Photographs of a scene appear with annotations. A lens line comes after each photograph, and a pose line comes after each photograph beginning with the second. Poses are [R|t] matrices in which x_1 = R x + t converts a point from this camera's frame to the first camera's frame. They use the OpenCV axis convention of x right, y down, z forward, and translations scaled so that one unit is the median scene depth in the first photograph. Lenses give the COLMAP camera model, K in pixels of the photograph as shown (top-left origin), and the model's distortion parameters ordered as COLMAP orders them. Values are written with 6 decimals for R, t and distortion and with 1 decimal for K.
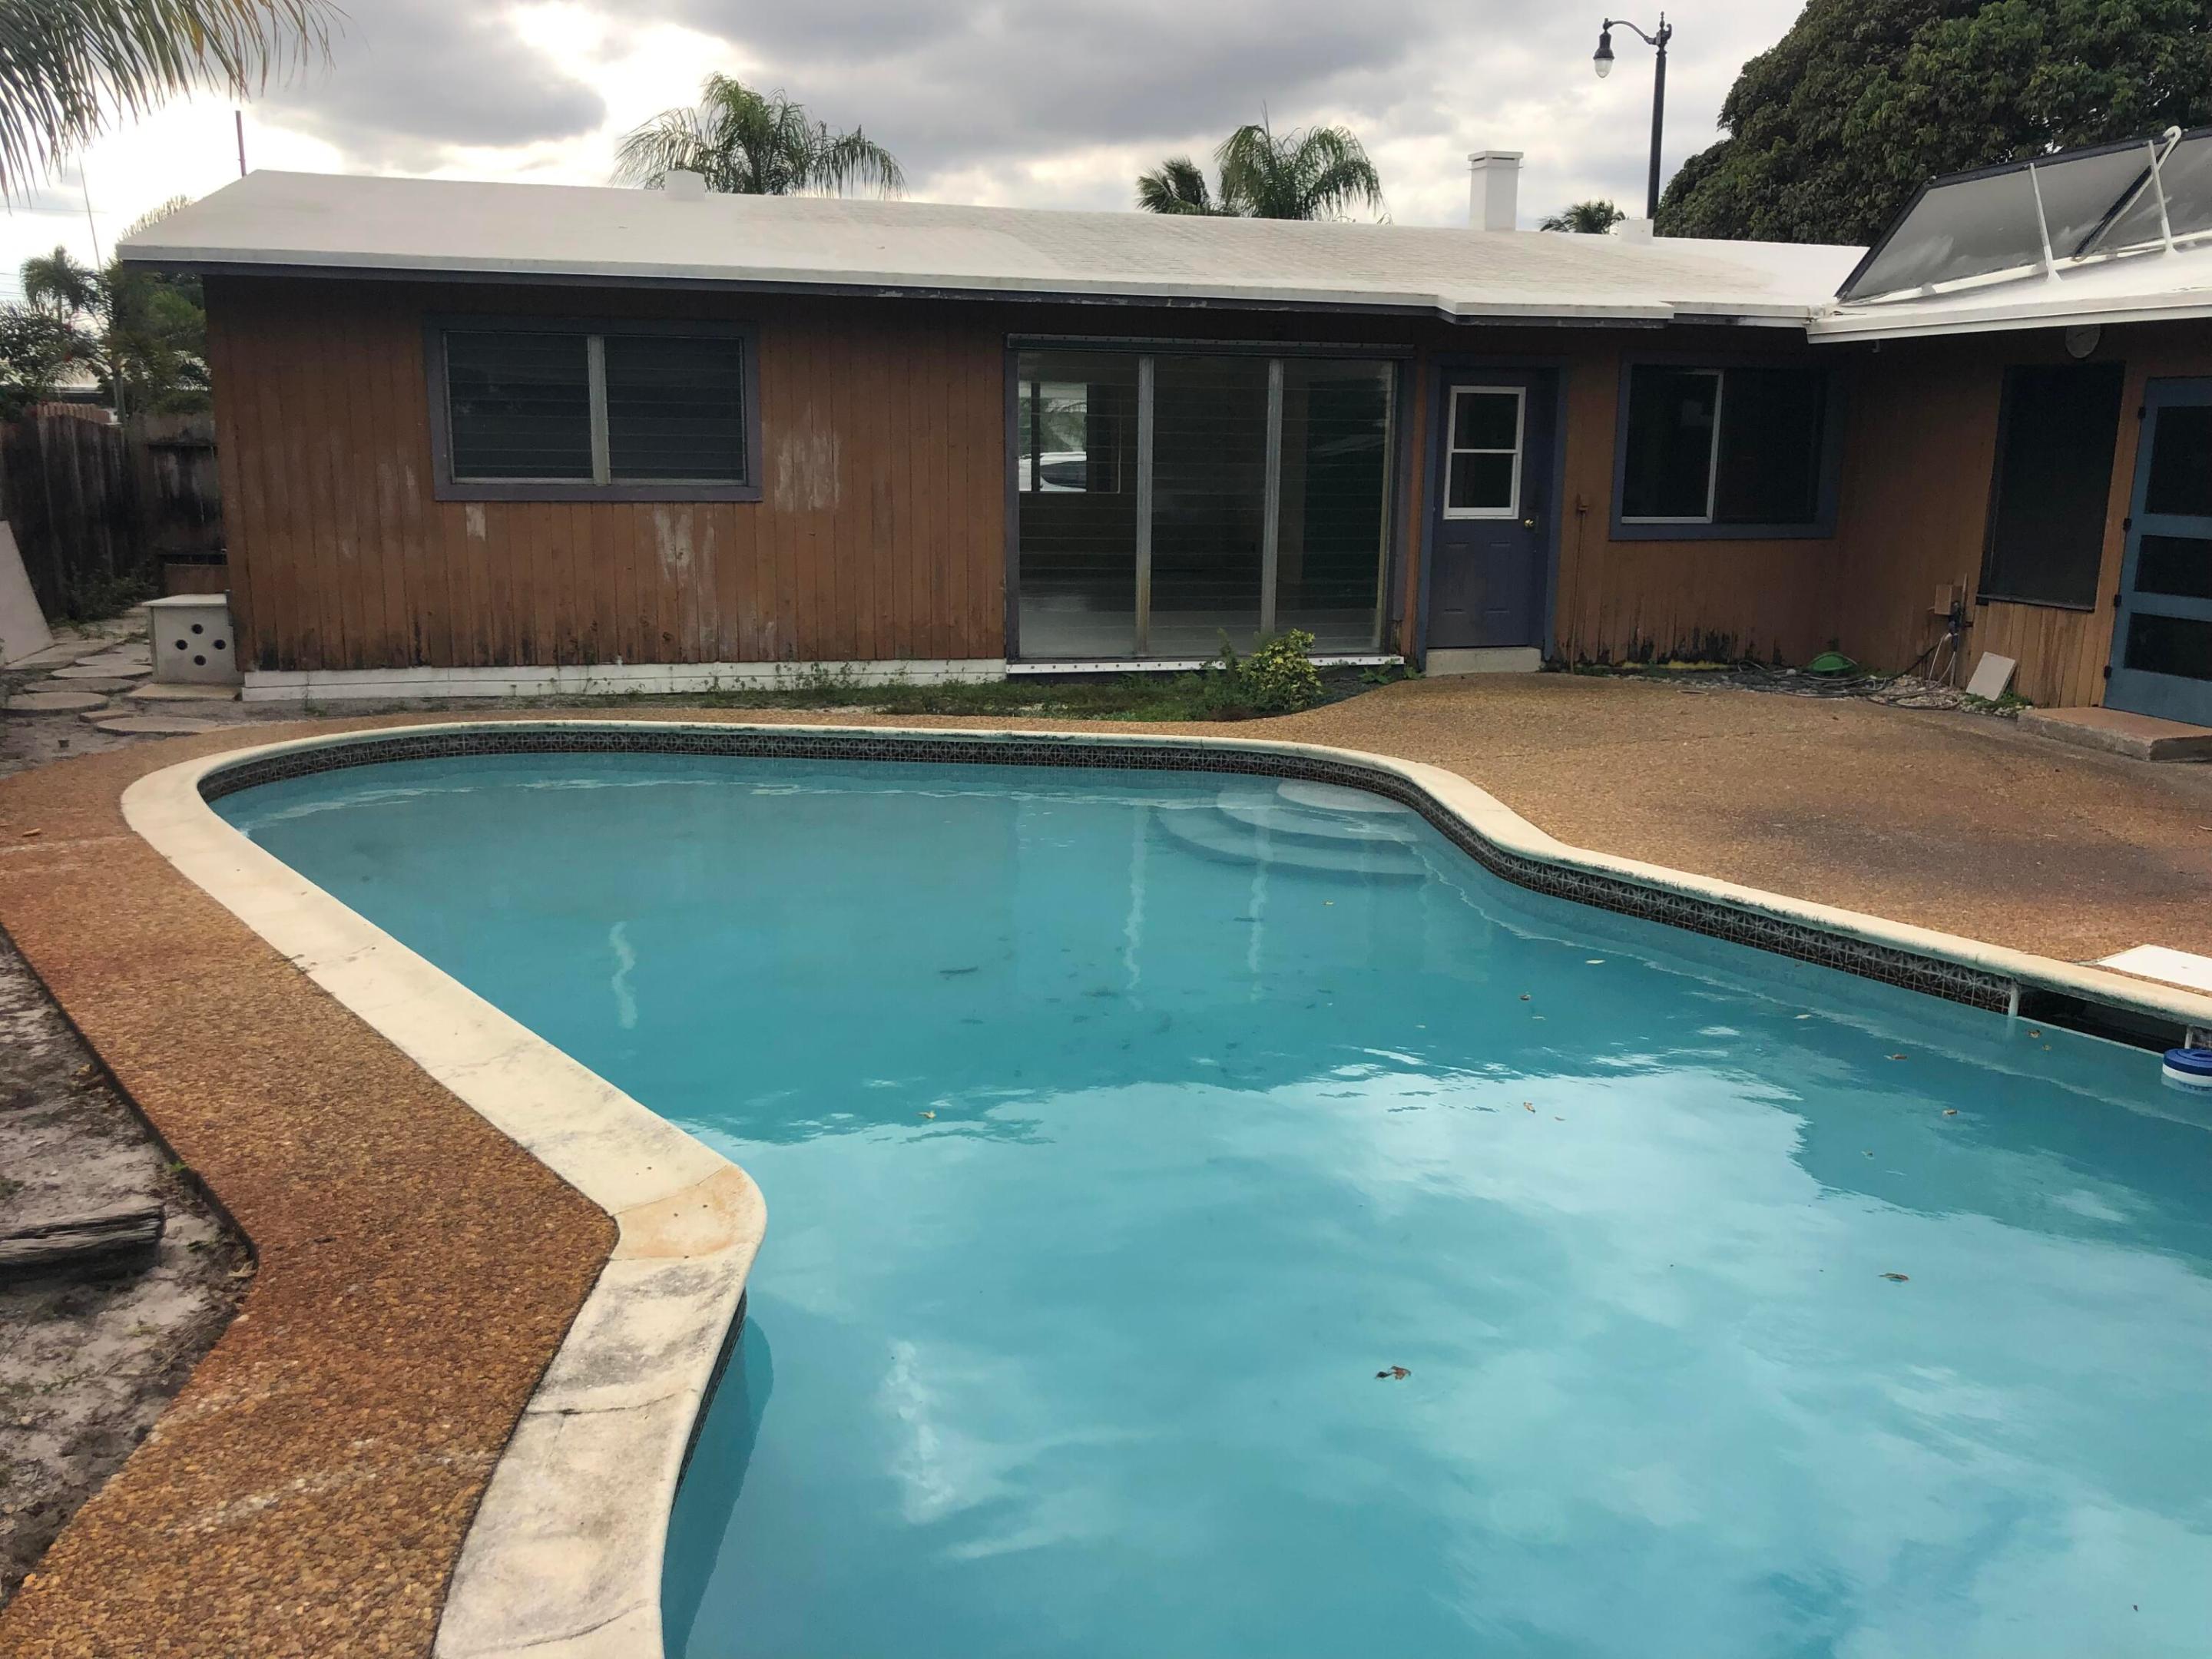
lens RADIAL K [[1808.1, 0, 1129.3], [0, 1808.1, 824.9], [0, 0, 1]] dist [0.032972, -0.044798]
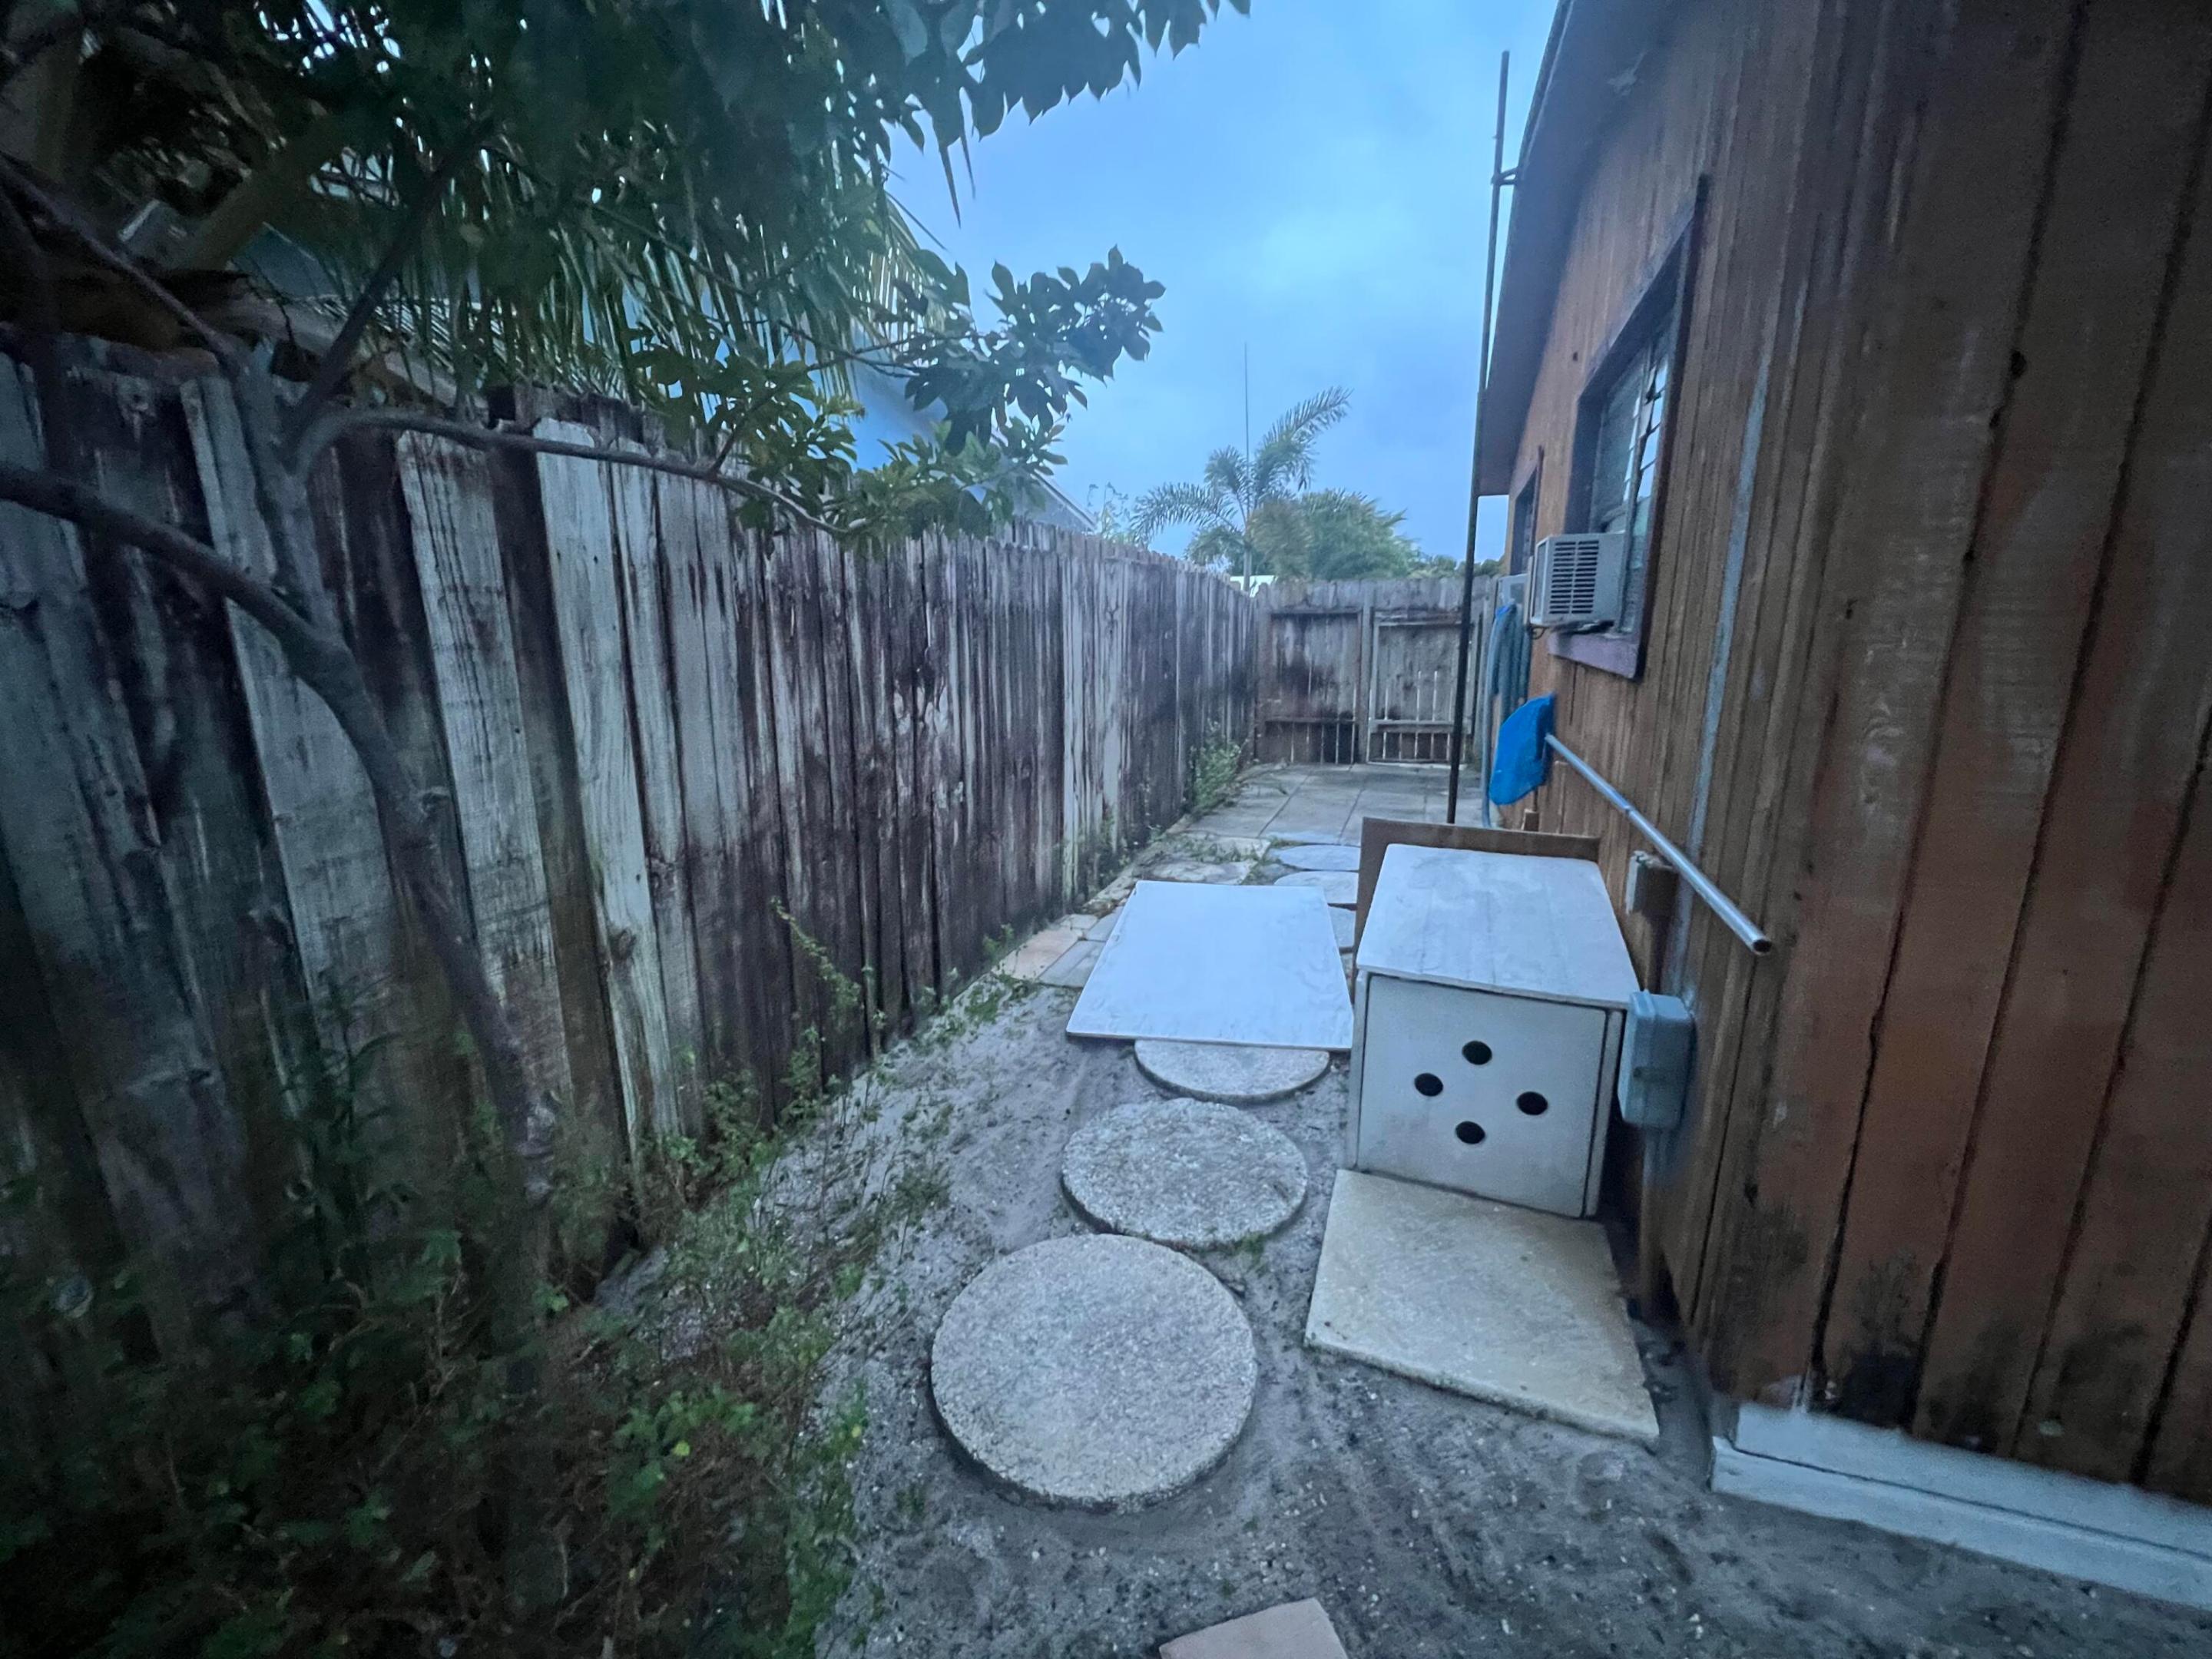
lens RADIAL K [[891.2, 0, 1105.9], [0, 891.2, 826.9], [0, 0, 1]] dist [0.000171, 0.000002]
pose [[0.816950, 0.108789, -0.566355, -0.348127], [-0.102600, 0.993797, 0.042899, -0.111982], [0.567509, 0.023062, 0.823044, 0.589472]]
